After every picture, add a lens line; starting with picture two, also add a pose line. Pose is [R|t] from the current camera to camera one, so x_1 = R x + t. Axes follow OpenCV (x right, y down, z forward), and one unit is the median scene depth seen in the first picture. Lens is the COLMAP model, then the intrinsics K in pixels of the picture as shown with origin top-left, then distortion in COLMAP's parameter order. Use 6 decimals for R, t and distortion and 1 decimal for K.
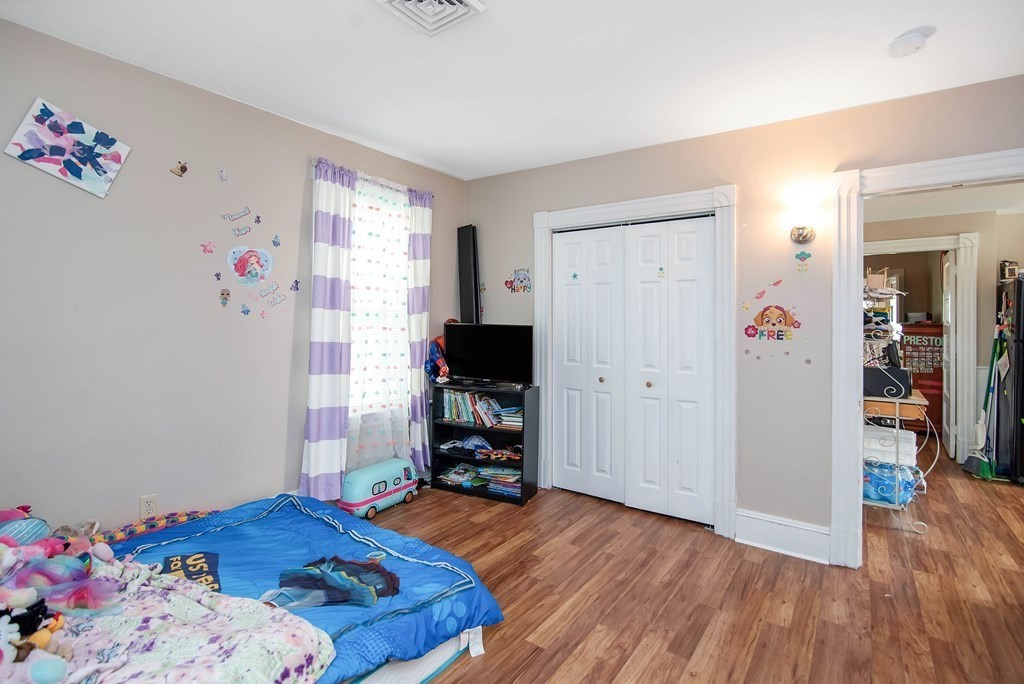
lens RADIAL K [[477.8, 0, 511.3], [0, 477.8, 318.3], [0, 0, 1]] dist [-0.002820, -0.000522]
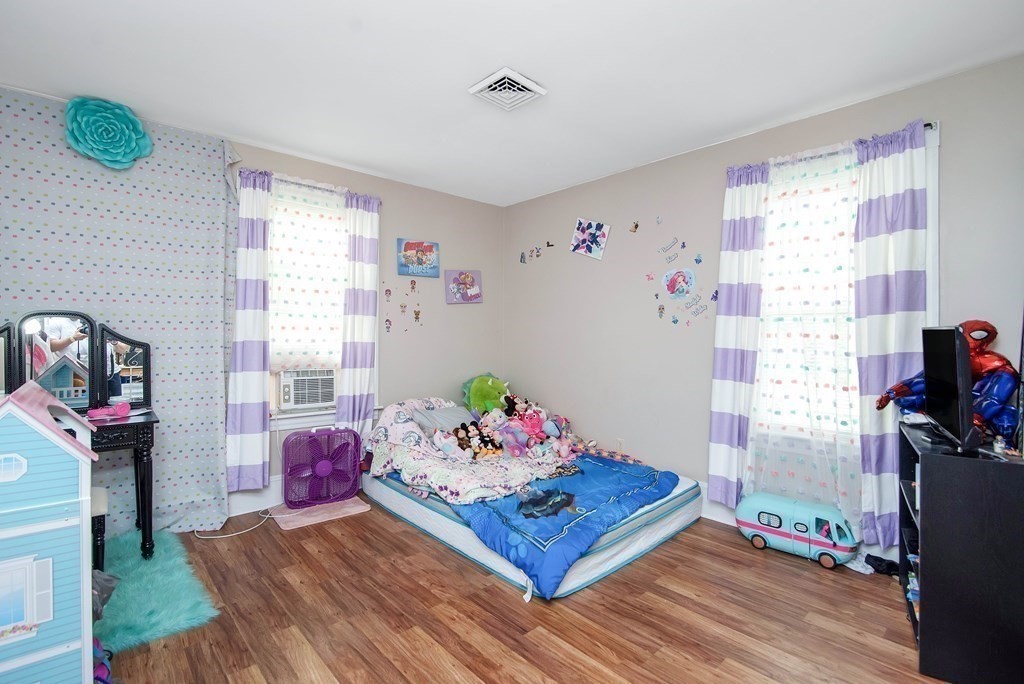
lens RADIAL K [[470.2, 0, 510.8], [0, 470.2, 346.8], [0, 0, 1]] dist [-0.016009, -0.000443]
pose [[-0.182205, 0.006207, -0.983241, 0.746564], [-0.009457, 0.999923, 0.008065, 0.047675], [0.983215, 0.010768, -0.182132, 0.812119]]
